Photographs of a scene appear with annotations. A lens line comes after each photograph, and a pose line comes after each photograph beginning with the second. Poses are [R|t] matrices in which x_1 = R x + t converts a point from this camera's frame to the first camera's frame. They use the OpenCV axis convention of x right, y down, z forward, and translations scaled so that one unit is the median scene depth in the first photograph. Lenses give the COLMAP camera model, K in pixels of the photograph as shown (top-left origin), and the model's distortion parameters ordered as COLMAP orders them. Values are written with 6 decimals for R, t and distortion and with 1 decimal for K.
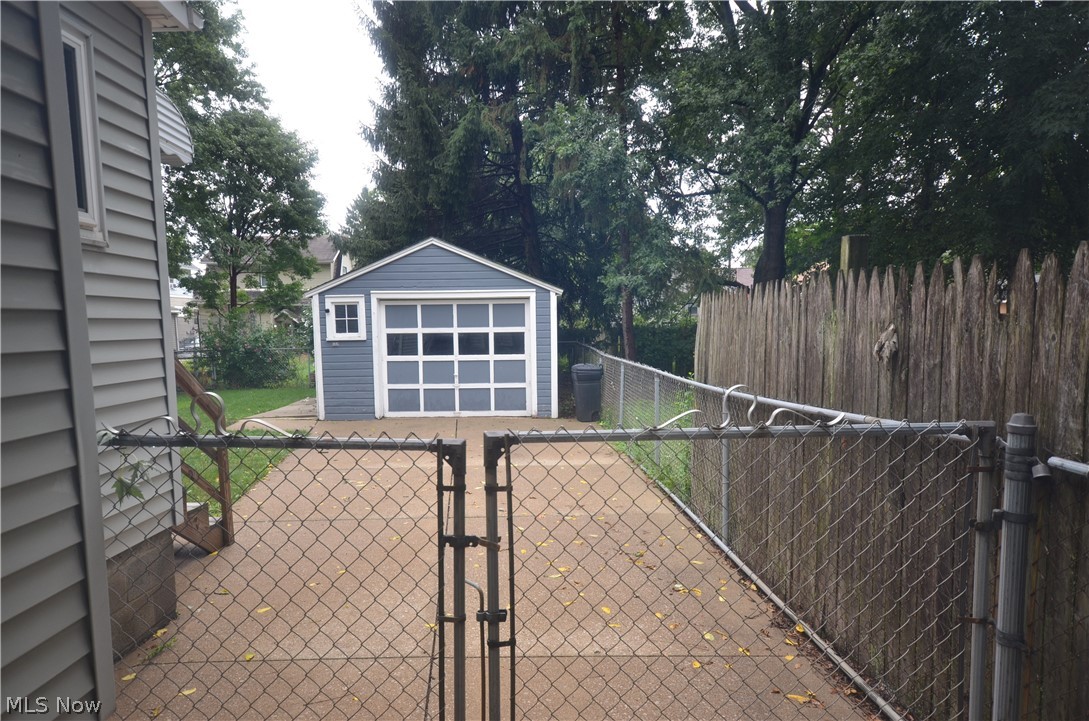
lens RADIAL K [[669.6, 0, 547.4], [0, 669.6, 383.0], [0, 0, 1]] dist [-0.021026, 0.049707]
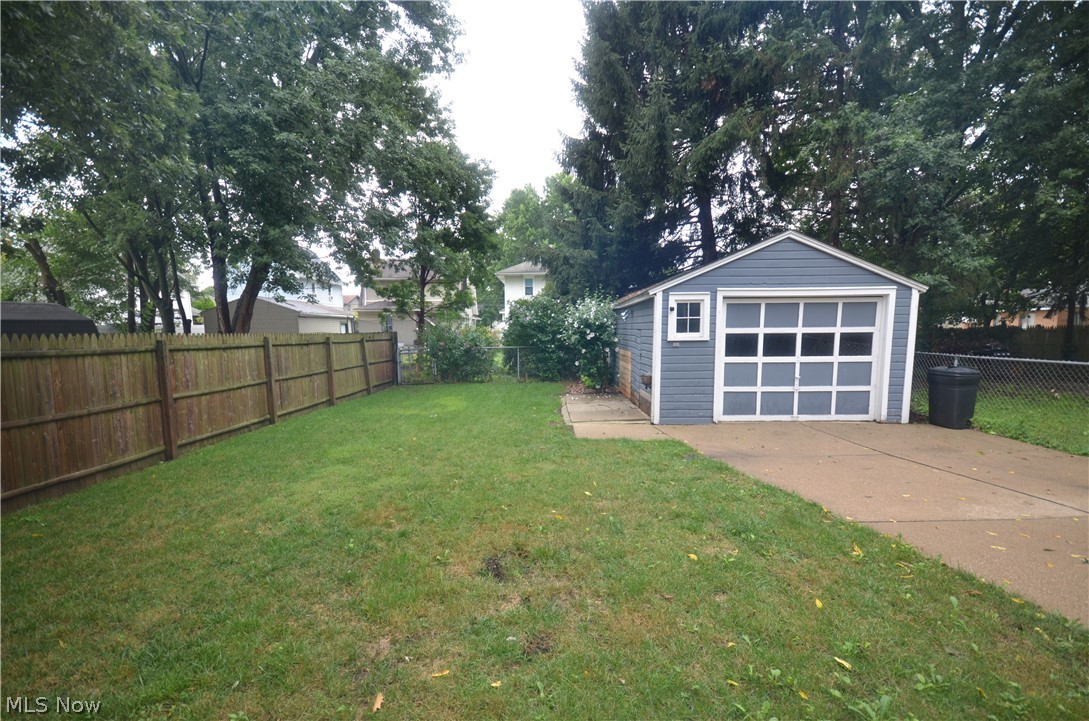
lens RADIAL K [[471.7, 0, 546.6], [0, 471.7, 378.3], [0, 0, 1]] dist [0.013389, -0.016411]
pose [[0.999901, 0.003780, -0.013534, -0.484898], [-0.003564, 0.999866, 0.015985, -0.020073], [0.013593, -0.015935, 0.999781, 0.323513]]
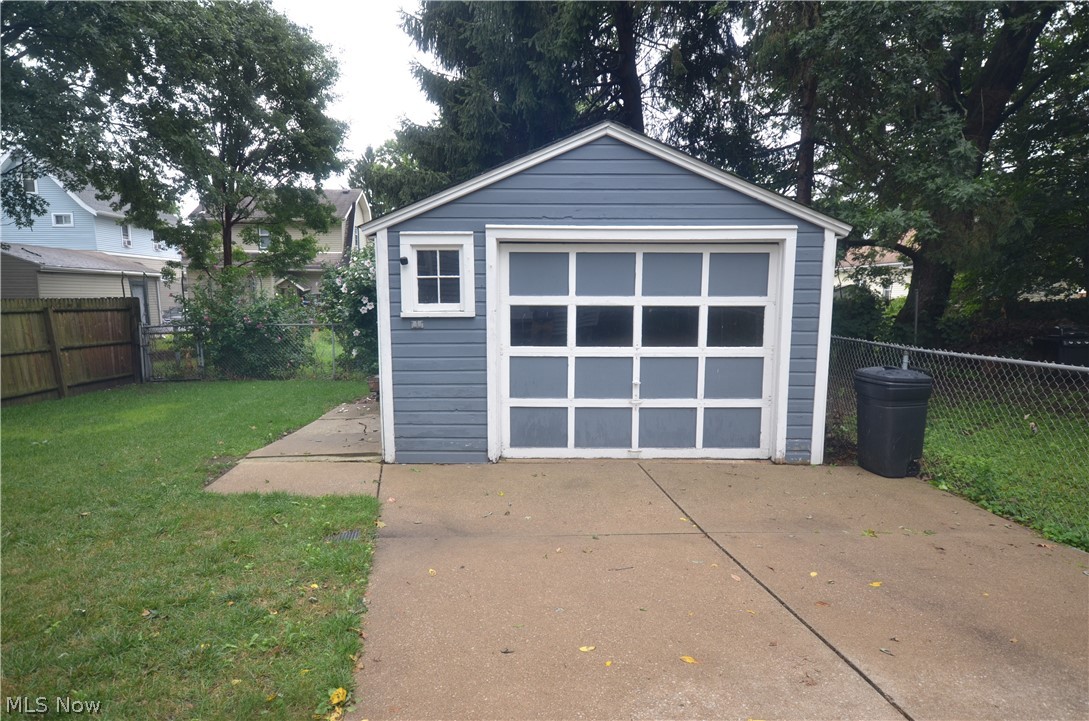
lens RADIAL K [[669.6, 0, 547.4], [0, 669.6, 383.0], [0, 0, 1]] dist [-0.021026, 0.049707]
pose [[0.999909, 0.012135, 0.005921, -0.212528], [-0.012361, 0.999132, 0.039782, -0.032913], [-0.005433, -0.039851, 0.999191, 0.455072]]
